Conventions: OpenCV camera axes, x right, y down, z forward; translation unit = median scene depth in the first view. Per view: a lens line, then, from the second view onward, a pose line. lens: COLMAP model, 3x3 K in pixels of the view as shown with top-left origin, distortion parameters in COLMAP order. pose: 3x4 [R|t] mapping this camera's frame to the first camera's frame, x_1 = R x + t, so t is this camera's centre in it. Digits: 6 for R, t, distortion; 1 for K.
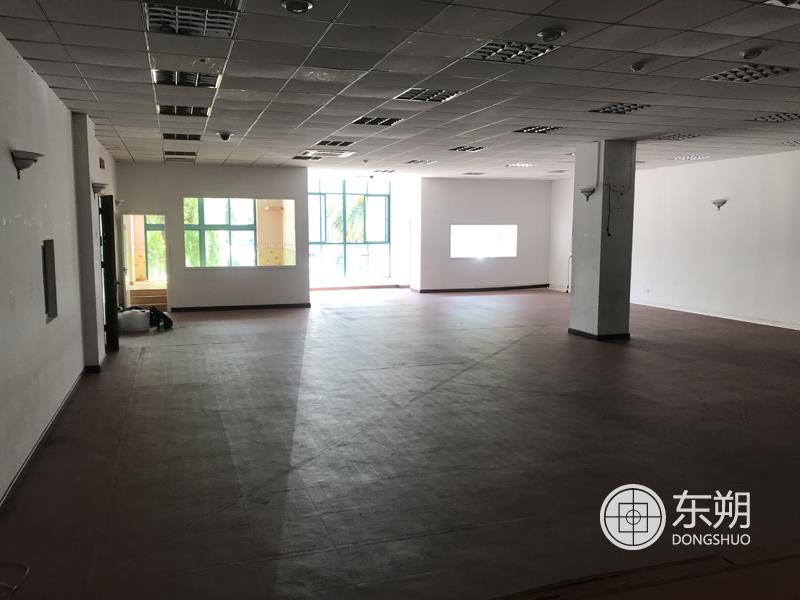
lens RADIAL K [[655.8, 0, 400.5], [0, 655.8, 298.9], [0, 0, 1]] dist [0.041673, -0.056032]
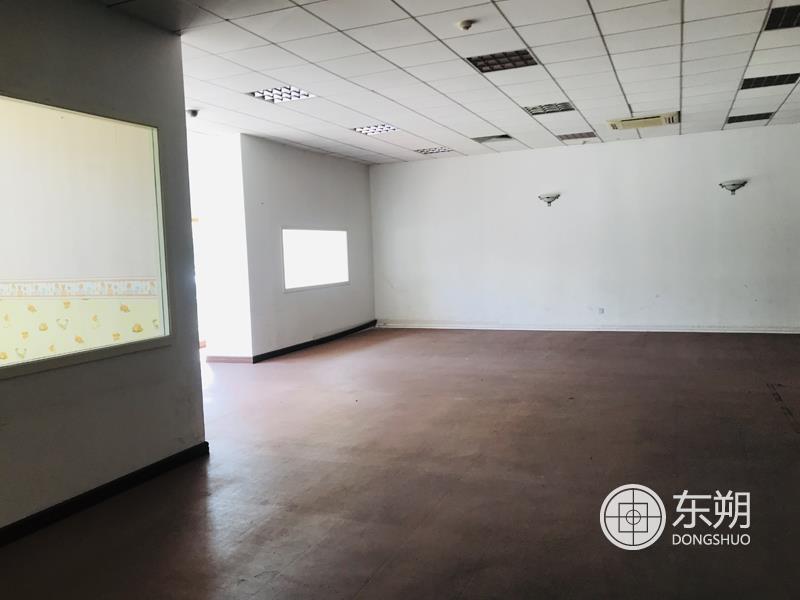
lens RADIAL K [[655.8, 0, 399.8], [0, 655.8, 300.1], [0, 0, 1]] dist [0.041673, -0.056032]
pose [[0.671047, -0.084488, 0.736586, -0.266738], [0.118617, 0.992923, 0.005827, -0.047376], [-0.731865, 0.083461, 0.676319, 0.583758]]
